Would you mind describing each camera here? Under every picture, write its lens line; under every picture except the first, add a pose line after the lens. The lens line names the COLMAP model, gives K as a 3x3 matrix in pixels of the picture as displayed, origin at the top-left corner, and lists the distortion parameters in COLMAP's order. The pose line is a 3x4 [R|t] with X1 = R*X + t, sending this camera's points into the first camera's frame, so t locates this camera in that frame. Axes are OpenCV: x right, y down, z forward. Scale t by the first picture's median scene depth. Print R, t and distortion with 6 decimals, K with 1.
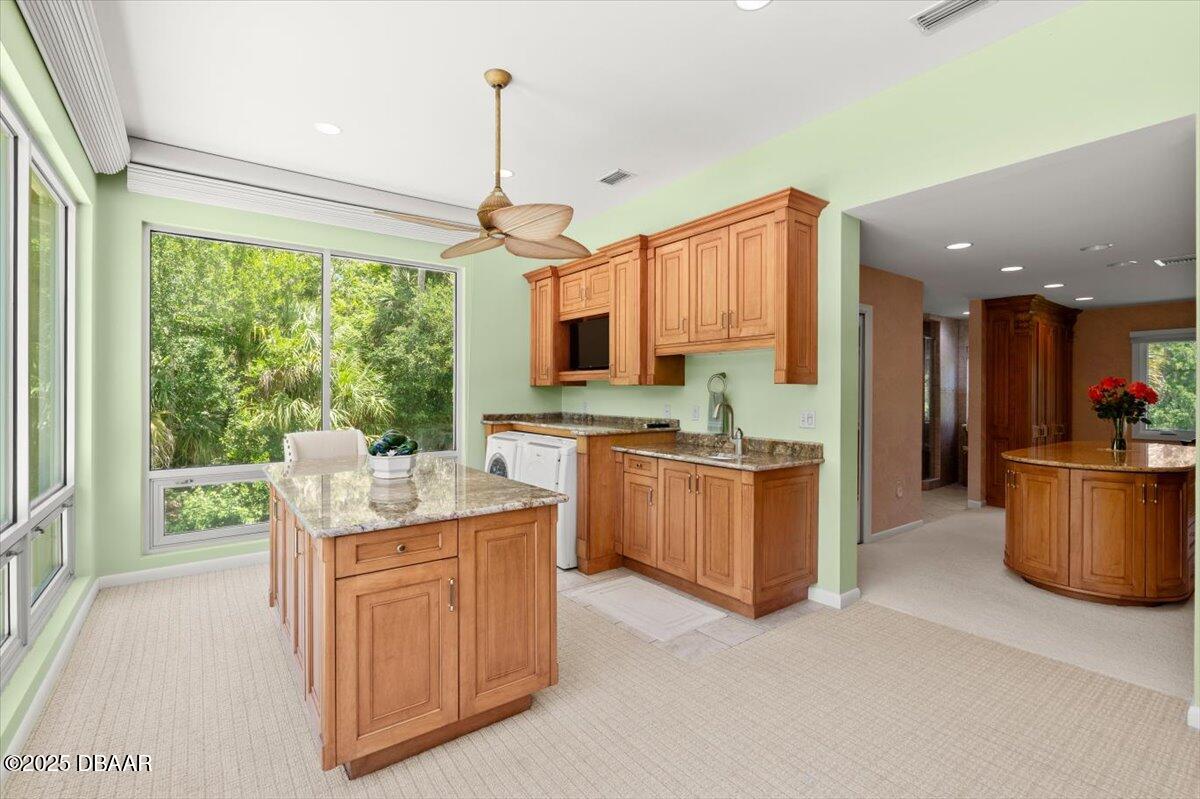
lens RADIAL K [[545.5, 0, 601.9], [0, 545.5, 389.1], [0, 0, 1]] dist [-0.002935, -0.000542]
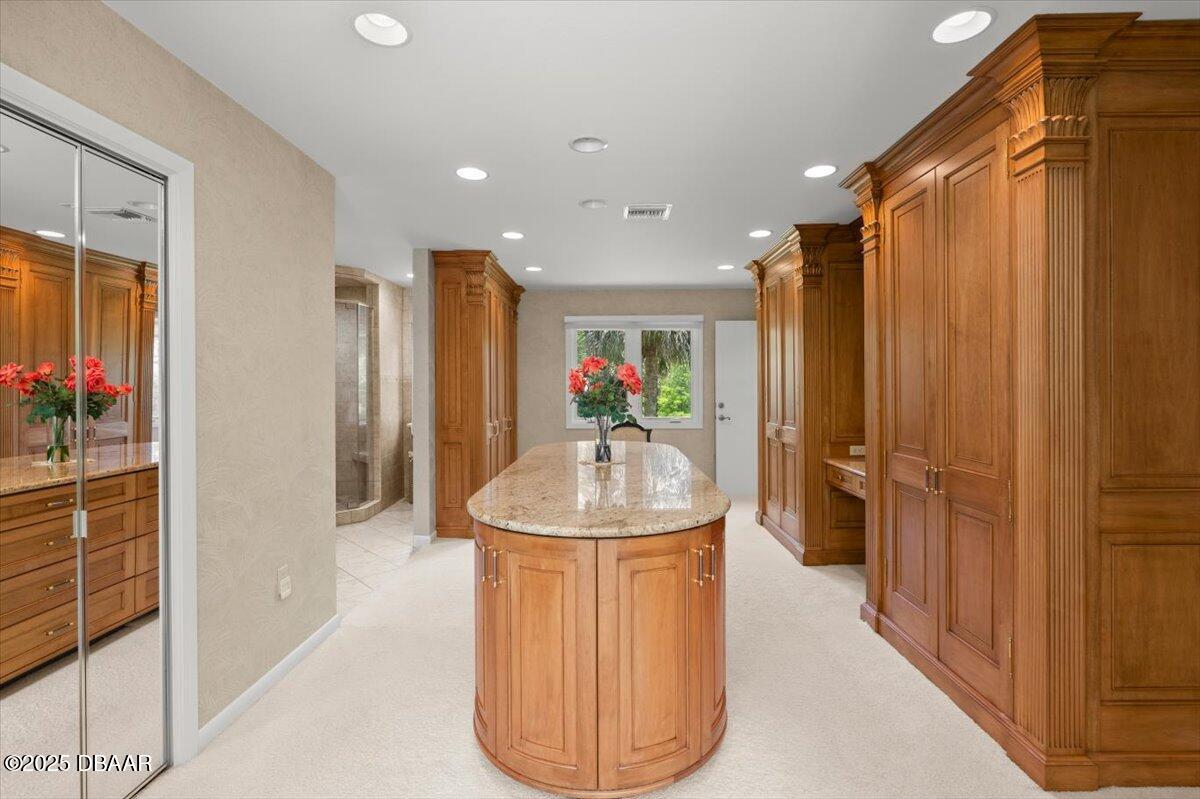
lens RADIAL K [[545.5, 0, 601.9], [0, 545.5, 389.1], [0, 0, 1]] dist [-0.002935, -0.000542]
pose [[0.607926, -0.017391, 0.793803, 0.271892], [0.005142, 0.999825, 0.017967, 0.004939], [-0.793977, -0.006840, 0.607909, 0.393102]]
